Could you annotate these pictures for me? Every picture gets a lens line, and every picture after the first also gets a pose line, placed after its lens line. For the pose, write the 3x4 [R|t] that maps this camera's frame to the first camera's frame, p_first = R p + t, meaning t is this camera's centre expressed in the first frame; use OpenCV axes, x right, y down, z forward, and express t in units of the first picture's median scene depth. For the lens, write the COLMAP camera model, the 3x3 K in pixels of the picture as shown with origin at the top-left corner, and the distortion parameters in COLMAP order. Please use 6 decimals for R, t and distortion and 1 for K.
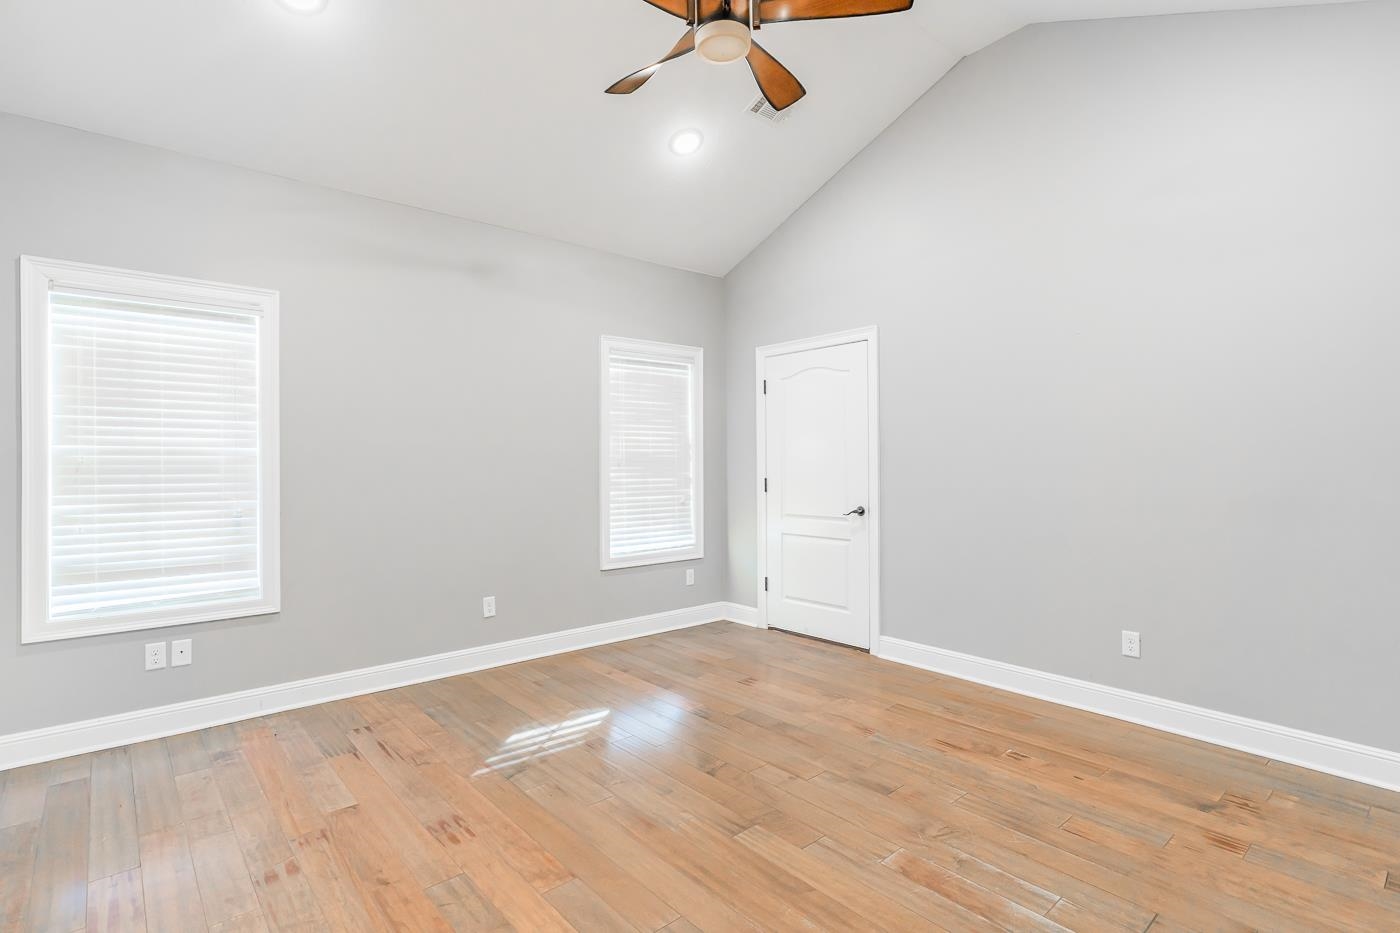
lens RADIAL K [[682.7, 0, 714.5], [0, 682.7, 463.3], [0, 0, 1]] dist [0.003146, 0.000475]
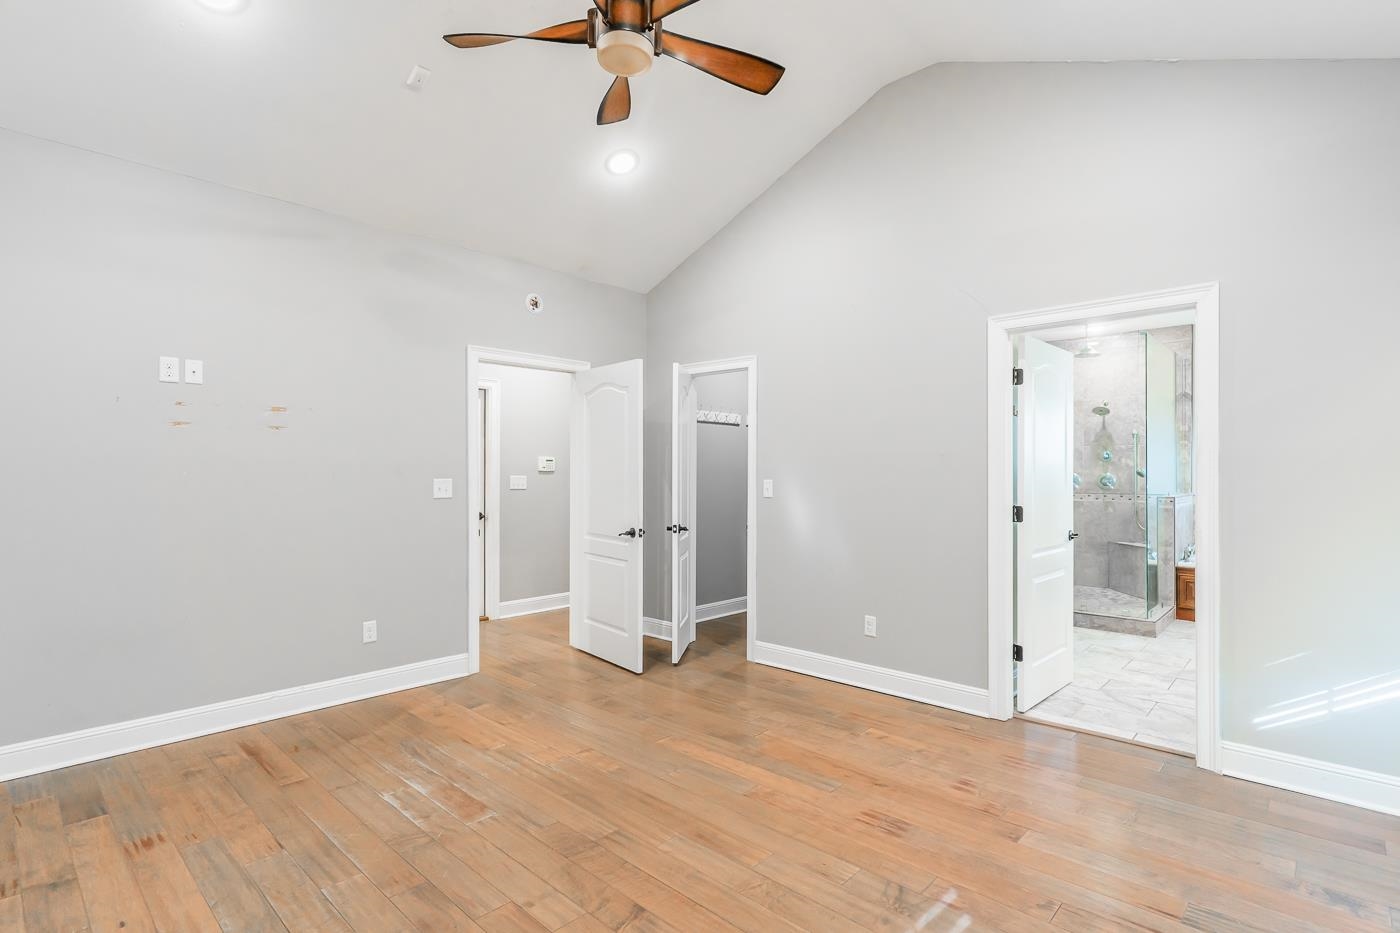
lens RADIAL K [[682.7, 0, 714.5], [0, 682.7, 463.3], [0, 0, 1]] dist [0.003146, 0.000475]
pose [[-0.994665, 0.001394, -0.103146, -0.012961], [0.002607, 0.999929, -0.011627, -0.013721], [0.103122, -0.011834, -0.994598, 2.027082]]
